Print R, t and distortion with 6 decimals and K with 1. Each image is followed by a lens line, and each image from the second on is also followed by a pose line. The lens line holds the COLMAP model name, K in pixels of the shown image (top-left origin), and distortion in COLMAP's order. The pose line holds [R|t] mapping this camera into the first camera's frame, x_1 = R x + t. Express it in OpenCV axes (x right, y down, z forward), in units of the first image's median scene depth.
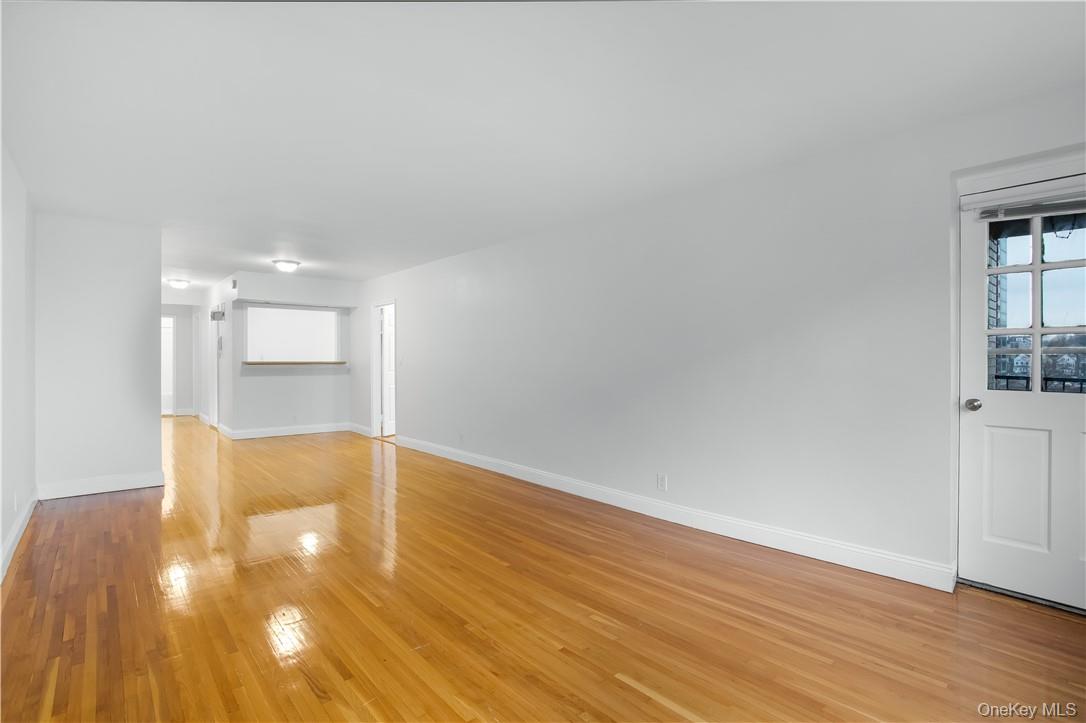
lens RADIAL K [[546.7, 0, 538.4], [0, 546.7, 357.5], [0, 0, 1]] dist [-0.082547, 0.034647]
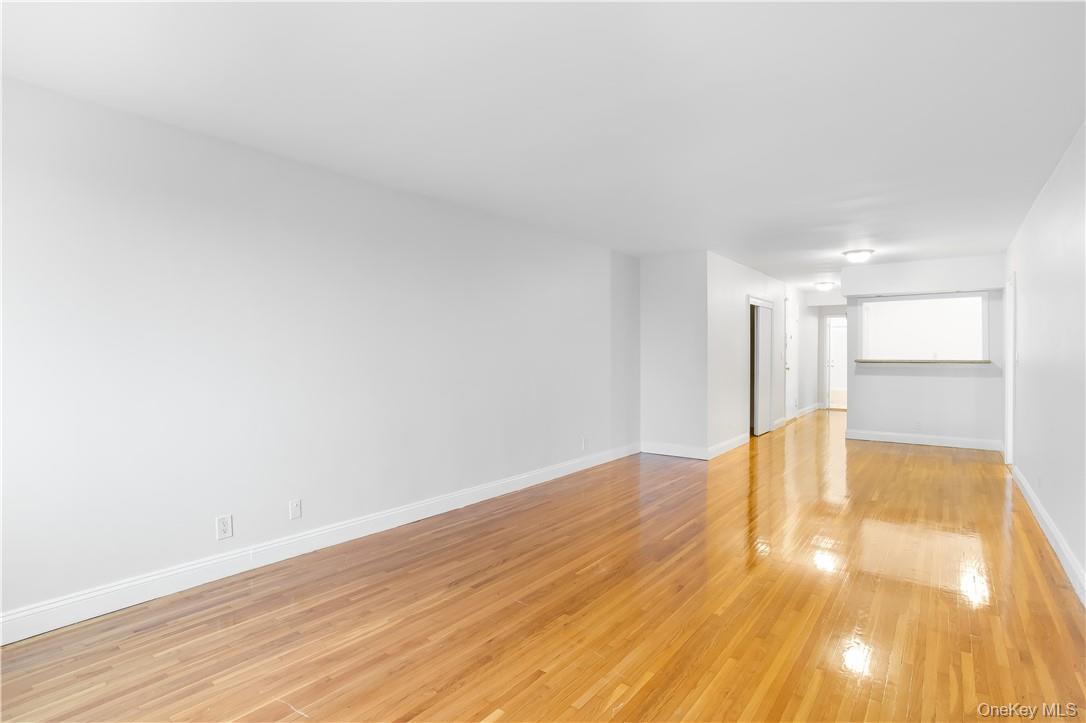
lens RADIAL K [[546.7, 0, 538.4], [0, 546.7, 357.5], [0, 0, 1]] dist [-0.082547, 0.034647]
pose [[0.156392, 0.004372, -0.987685, 0.576474], [0.001840, 0.999987, 0.004718, -0.002698], [0.987693, -0.002555, 0.156382, 0.513475]]
